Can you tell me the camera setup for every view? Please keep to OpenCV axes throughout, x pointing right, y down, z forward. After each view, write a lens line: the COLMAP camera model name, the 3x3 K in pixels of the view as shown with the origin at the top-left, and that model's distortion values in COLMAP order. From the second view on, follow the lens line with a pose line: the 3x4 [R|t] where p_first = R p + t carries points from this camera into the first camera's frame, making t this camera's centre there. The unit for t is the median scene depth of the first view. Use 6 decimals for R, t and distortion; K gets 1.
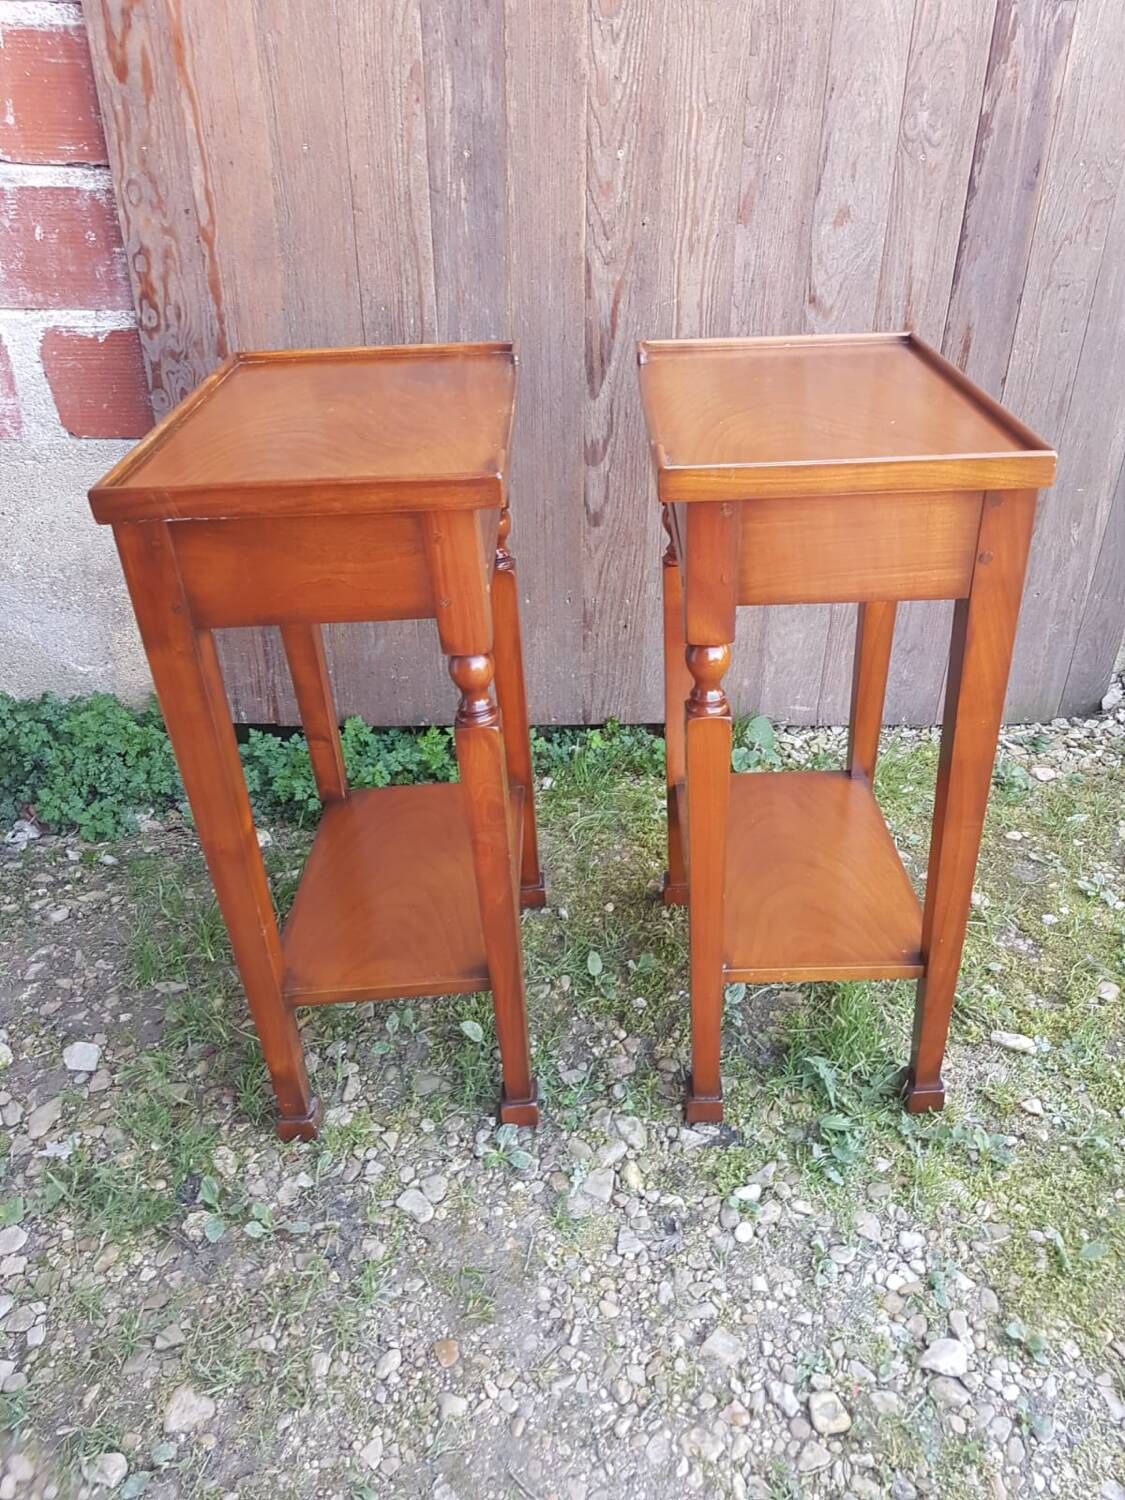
lens RADIAL K [[1180.9, 0, 632.9], [0, 1180.9, 730.1], [0, 0, 1]] dist [0.002128, -0.016880]
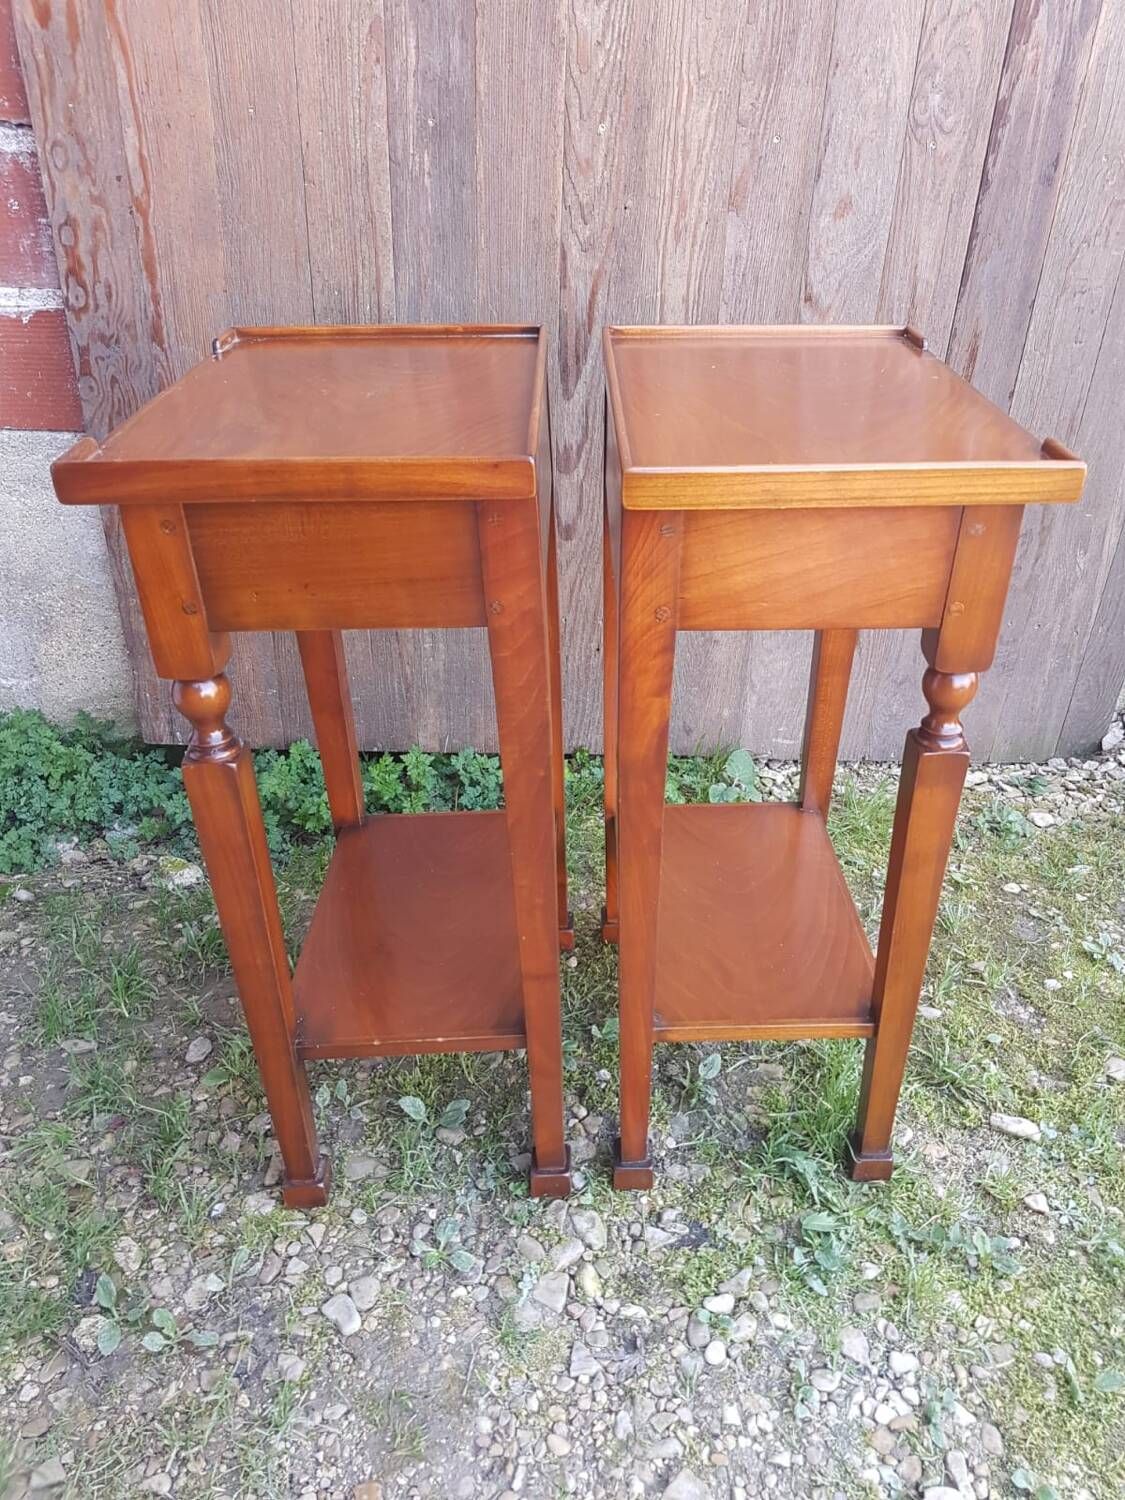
lens RADIAL K [[1180.9, 0, 631.5], [0, 1180.9, 754.3], [0, 0, 1]] dist [0.002128, -0.016880]
pose [[0.999518, 0.021722, 0.022166, 0.003122], [-0.021959, 0.999704, 0.010521, -0.027167], [-0.021931, -0.011003, 0.999699, 0.124543]]
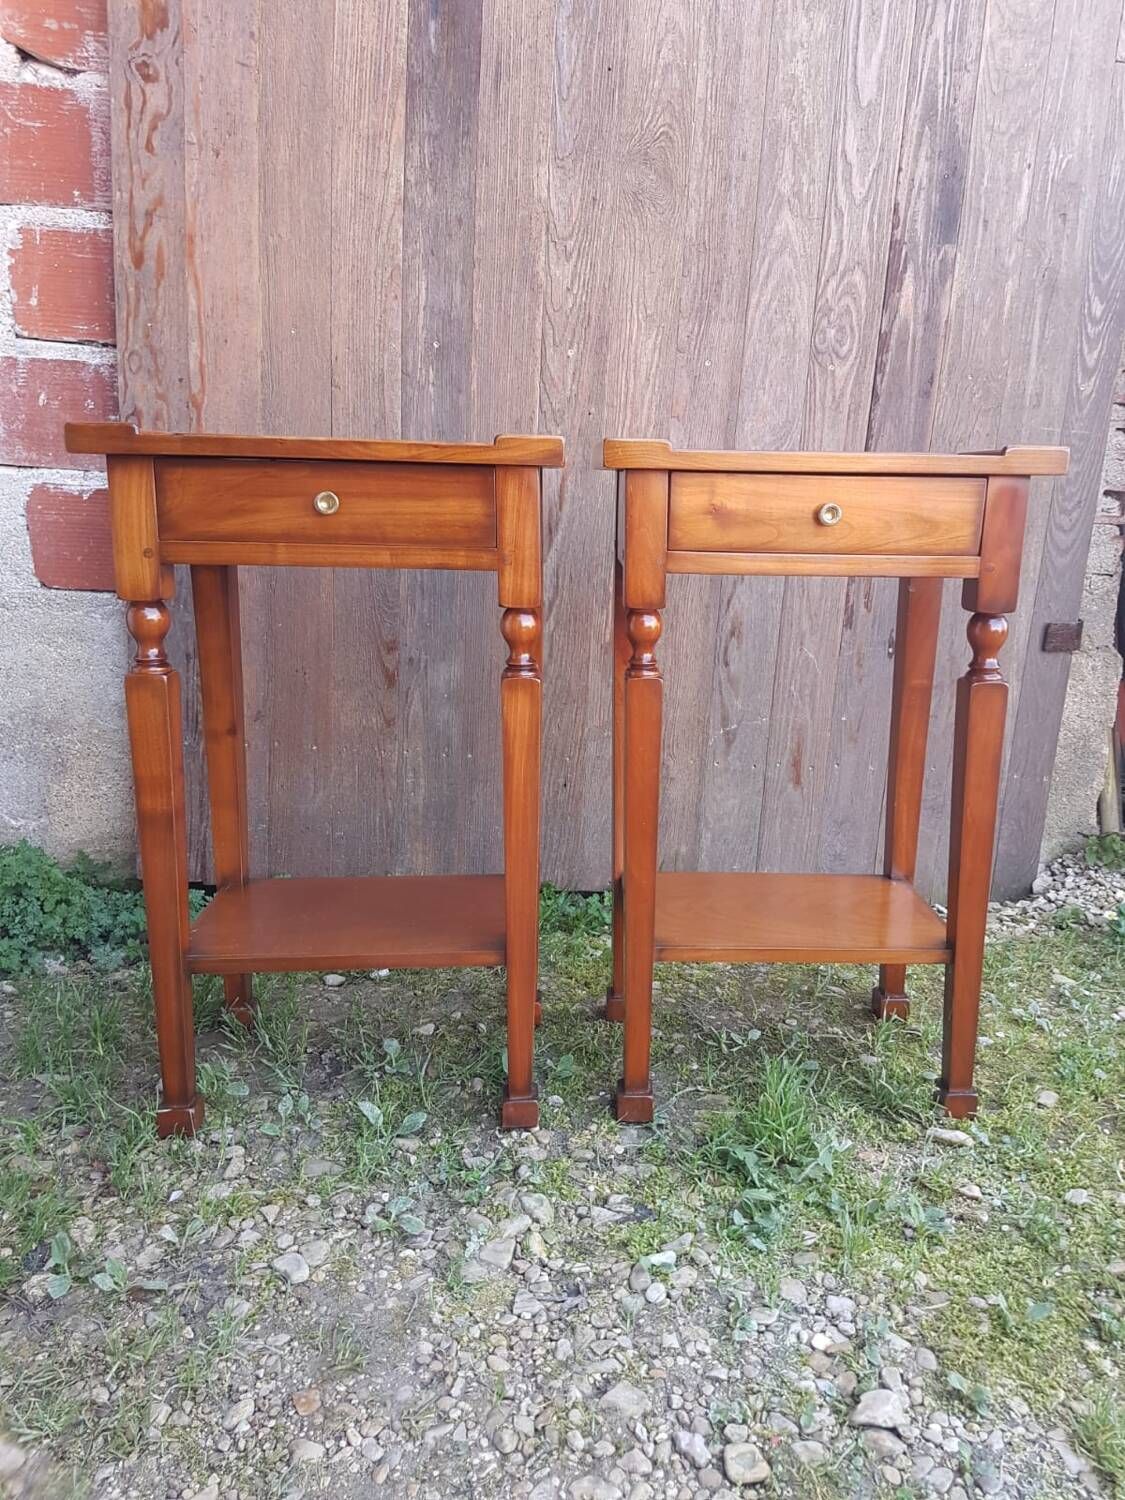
lens RADIAL K [[1180.9, 0, 633.8], [0, 1180.9, 730.4], [0, 0, 1]] dist [0.002128, -0.016880]
pose [[0.999059, 0.030074, 0.031266, 0.036099], [-0.019550, 0.955494, -0.294362, 0.274635], [-0.038727, 0.293473, 0.955183, 0.016584]]
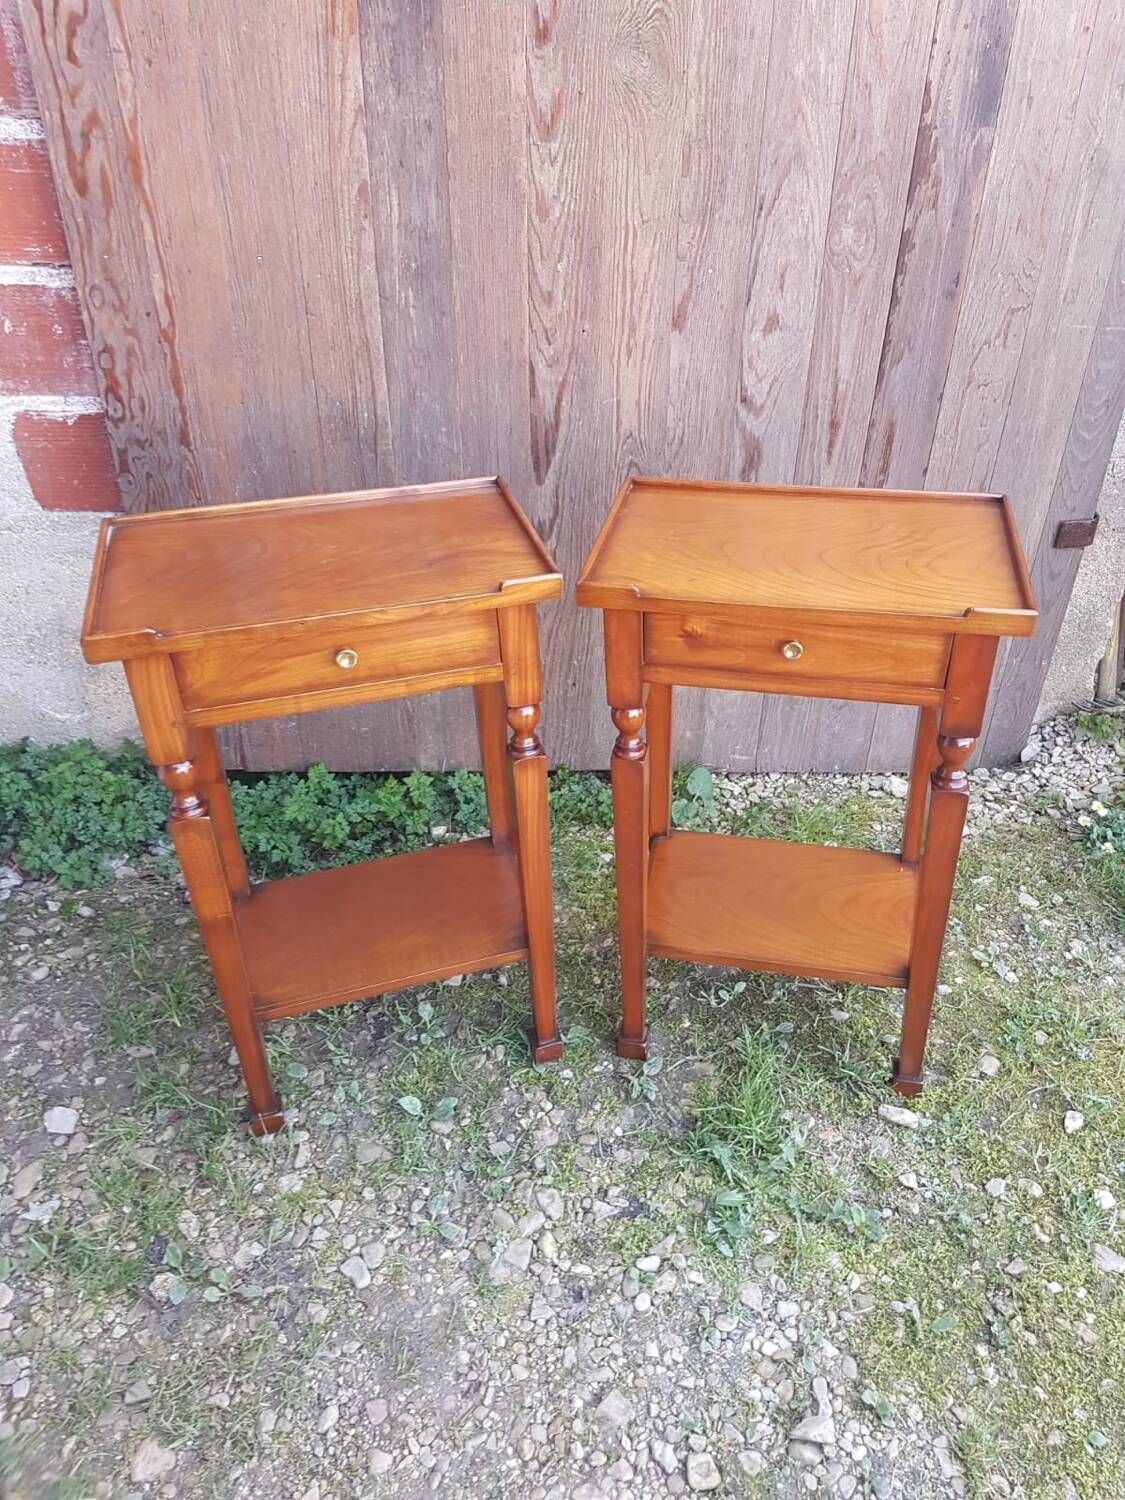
lens RADIAL K [[1180.9, 0, 631.3], [0, 1180.9, 731.1], [0, 0, 1]] dist [0.002128, -0.016880]
pose [[0.999935, 0.010215, 0.005089, 0.070970], [-0.010501, 0.998164, 0.059645, -0.188569], [-0.004471, -0.059695, 0.998207, -0.104063]]
